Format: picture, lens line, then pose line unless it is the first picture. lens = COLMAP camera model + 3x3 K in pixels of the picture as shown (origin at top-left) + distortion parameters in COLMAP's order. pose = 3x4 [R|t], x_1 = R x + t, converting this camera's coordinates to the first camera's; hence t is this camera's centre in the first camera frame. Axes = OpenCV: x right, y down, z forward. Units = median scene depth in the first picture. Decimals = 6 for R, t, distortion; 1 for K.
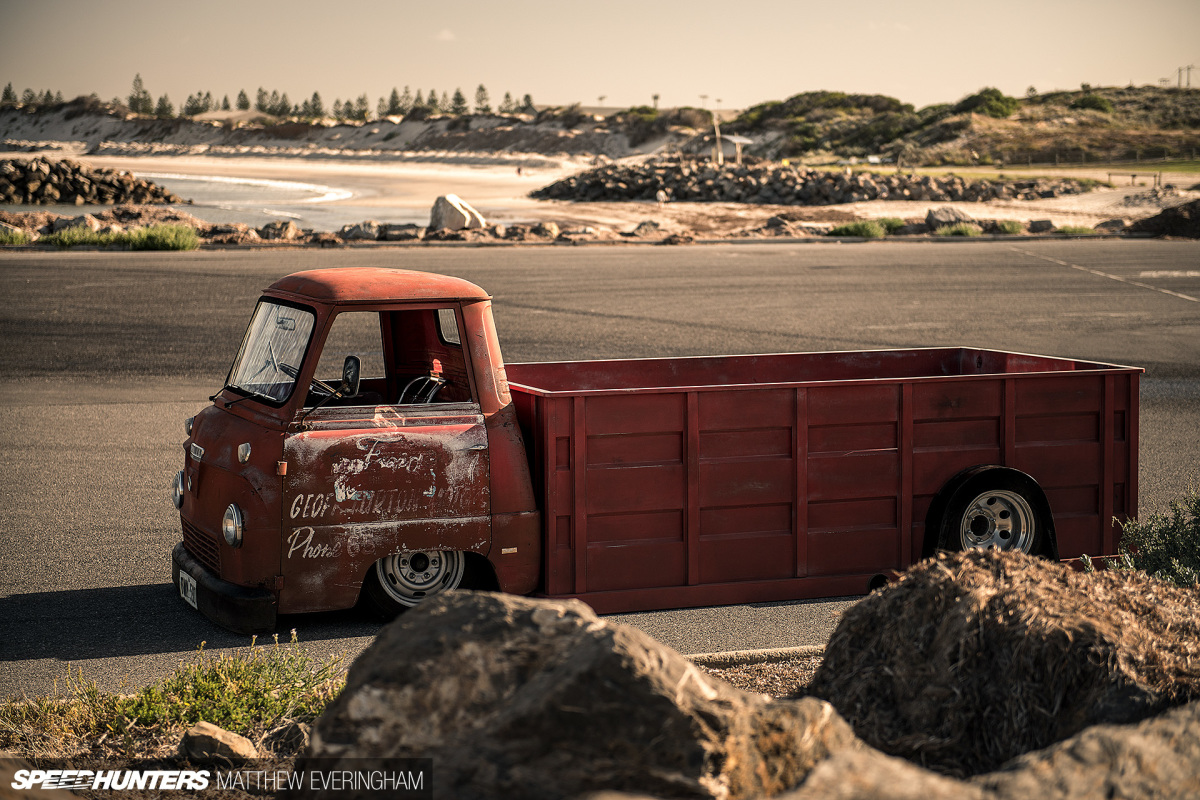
lens RADIAL K [[2396.1, 0, 600.0], [0, 2396.1, 400.0], [0, 0, 1]] dist [0.138435, -0.060570]
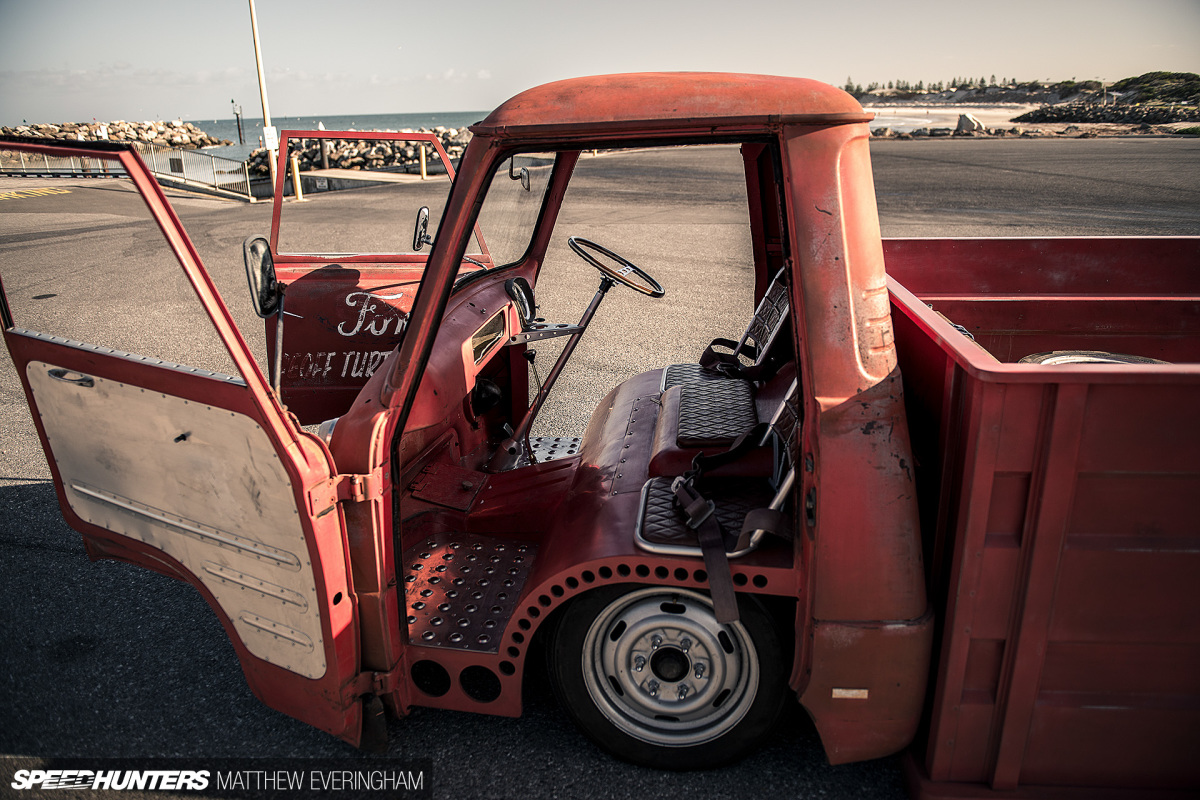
lens RADIAL K [[805.3, 0, 600.0], [0, 805.3, 400.0], [0, 0, 1]] dist [-0.057649, 0.001057]
pose [[0.883556, 0.126287, -0.450978, -0.004596], [-0.014198, 0.969737, 0.243739, -0.007019], [0.468111, -0.208954, 0.858610, 0.213062]]
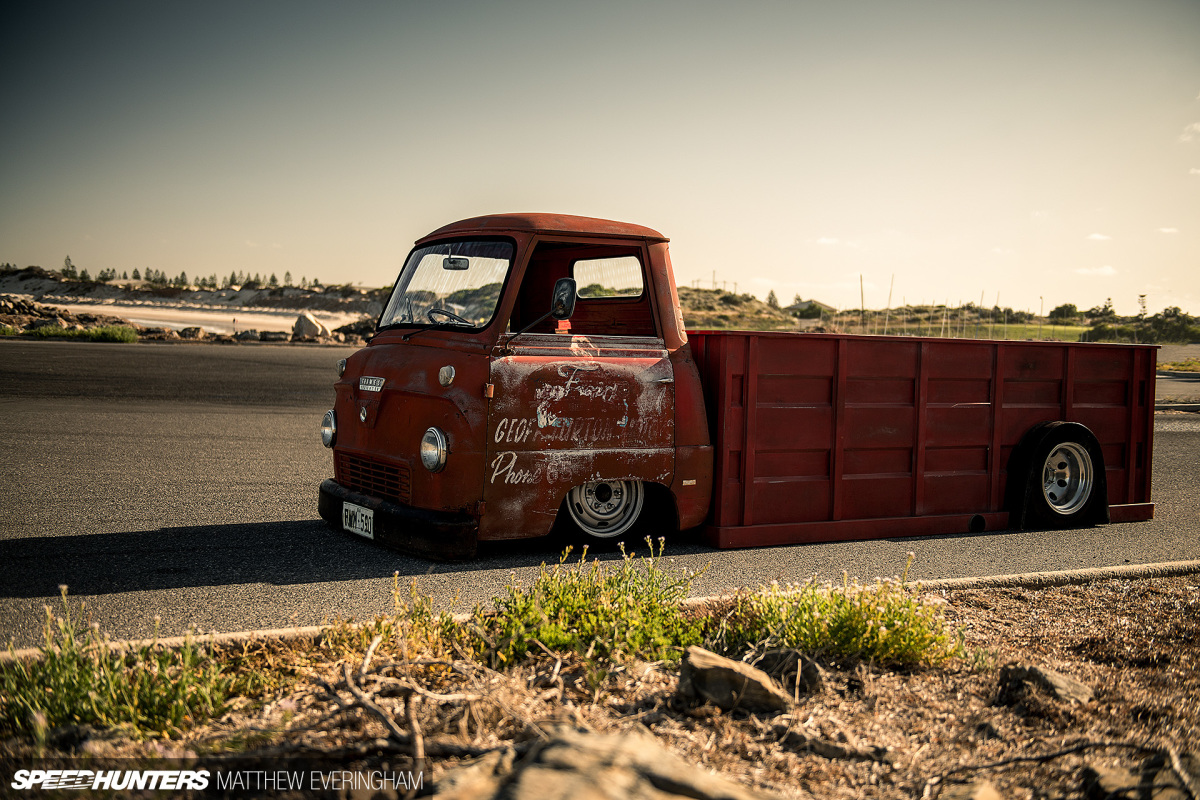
lens RADIAL K [[1345.3, 0, 600.0], [0, 1345.3, 400.0], [0, 0, 1]] dist [0.071929, 0.011833]
pose [[0.980406, 0.026845, 0.195150, -0.046968], [-0.016537, 0.998390, -0.054261, 0.014746], [-0.196293, 0.049971, 0.979271, 0.108964]]
